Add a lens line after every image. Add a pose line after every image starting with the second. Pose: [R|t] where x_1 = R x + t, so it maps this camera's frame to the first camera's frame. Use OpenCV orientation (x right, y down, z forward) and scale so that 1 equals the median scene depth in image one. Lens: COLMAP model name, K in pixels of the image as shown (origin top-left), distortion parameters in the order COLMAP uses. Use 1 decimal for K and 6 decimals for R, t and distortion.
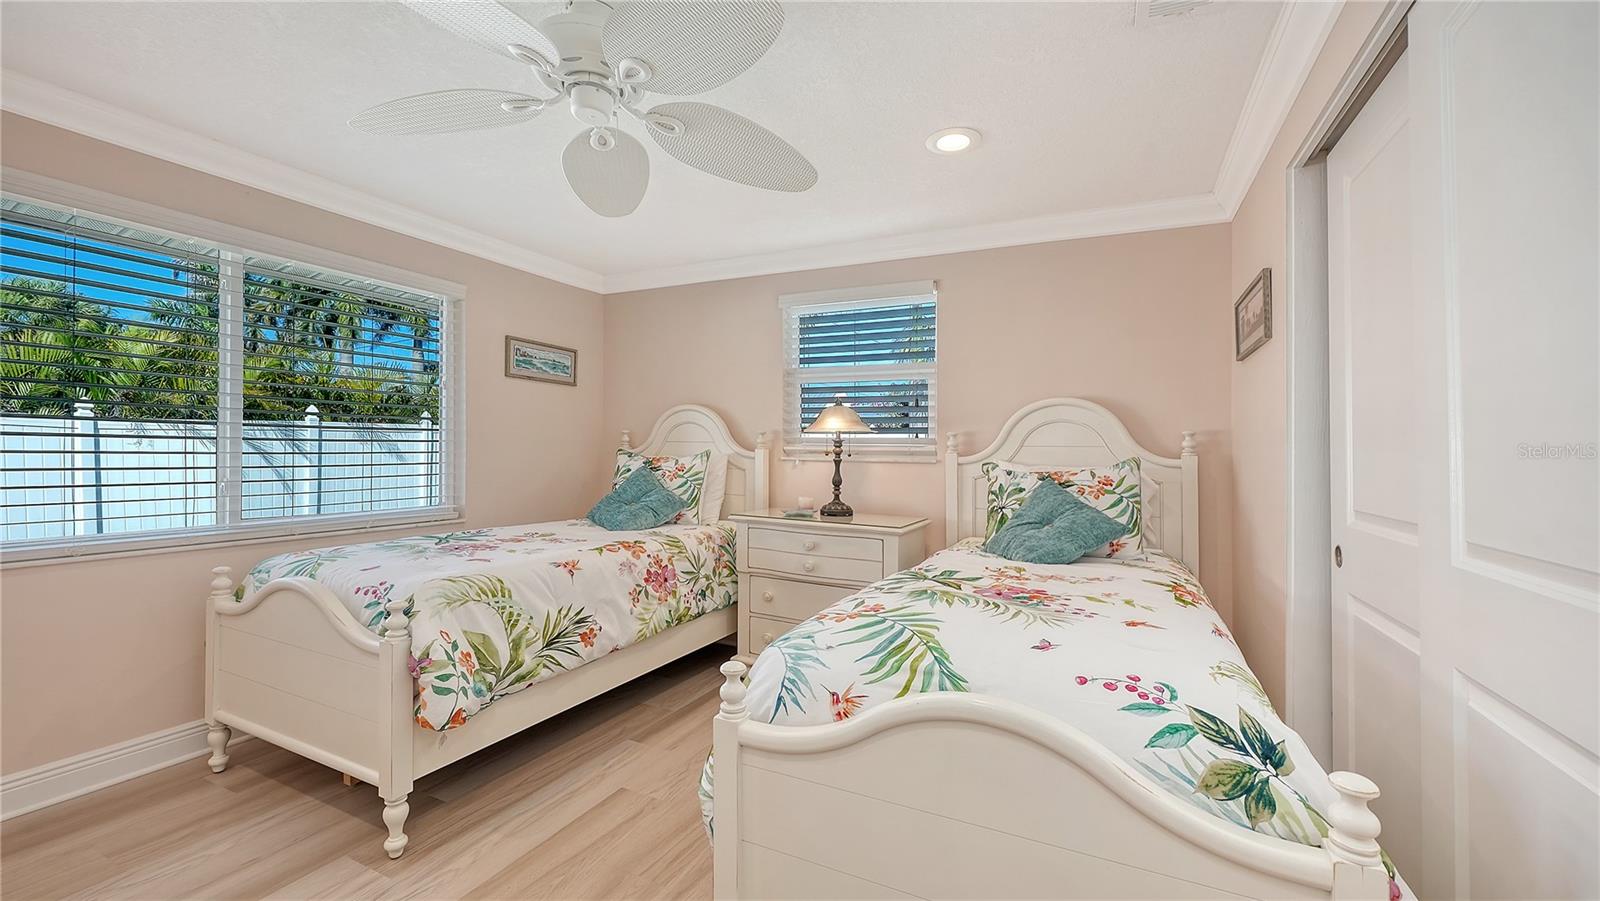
lens RADIAL K [[619.0, 0, 800.0], [0, 619.0, 450.5], [0, 0, 1]] dist [0.009409, -0.003515]
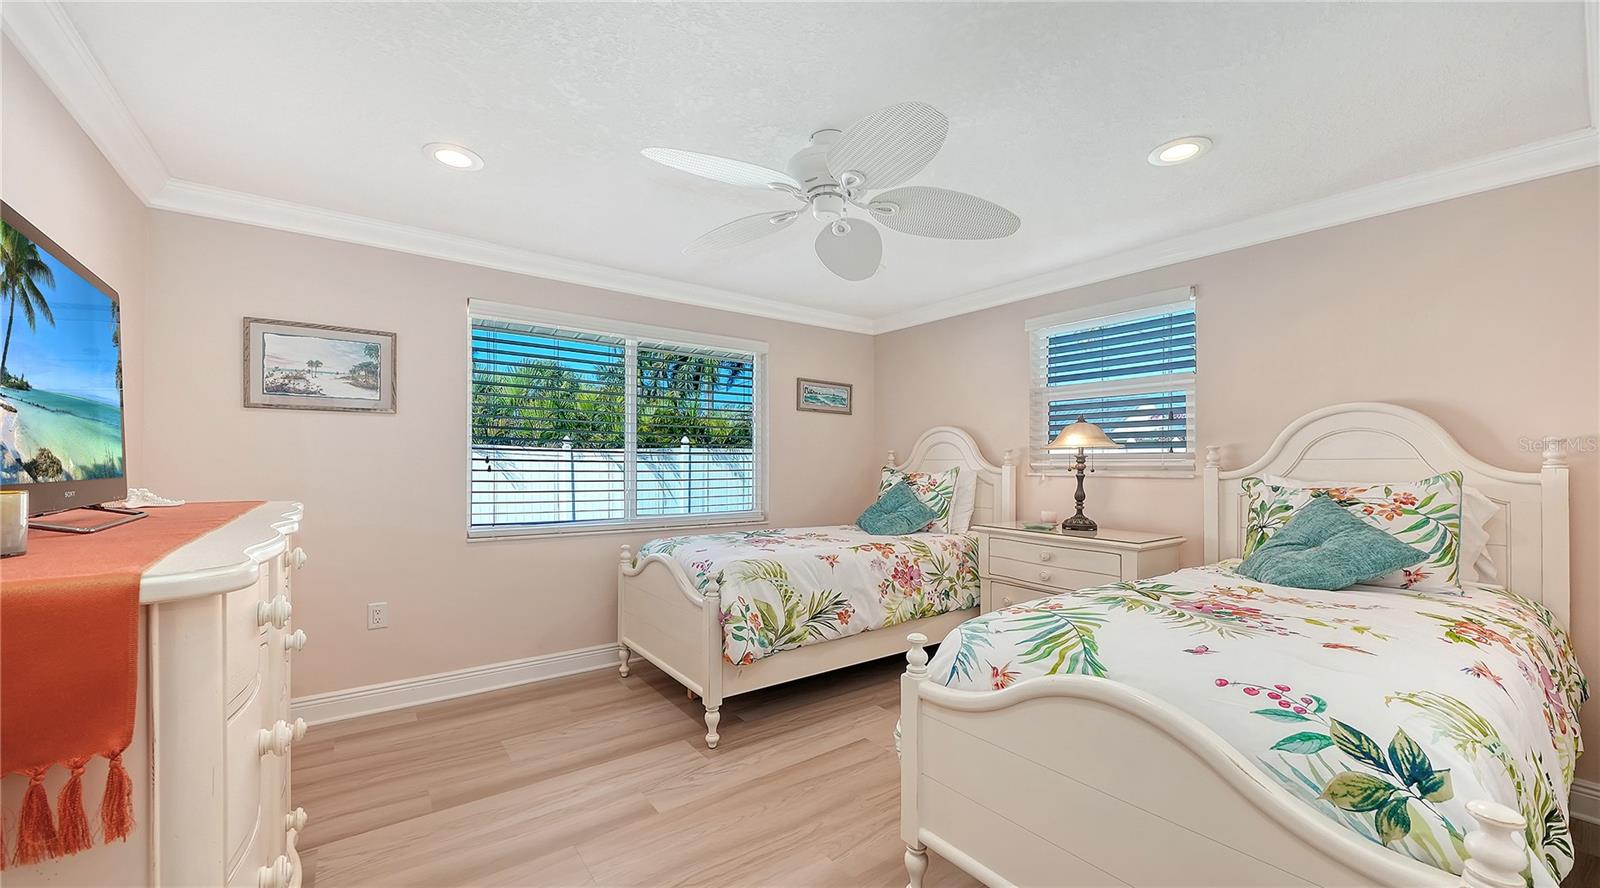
lens RADIAL K [[582.0, 0, 798.8], [0, 582.0, 461.9], [0, 0, 1]] dist [-0.000120, 0.000001]
pose [[0.888535, -0.012710, -0.458633, 0.139416], [0.007942, 0.999893, -0.012323, 0.001829], [0.458740, 0.007307, 0.888540, -0.104691]]
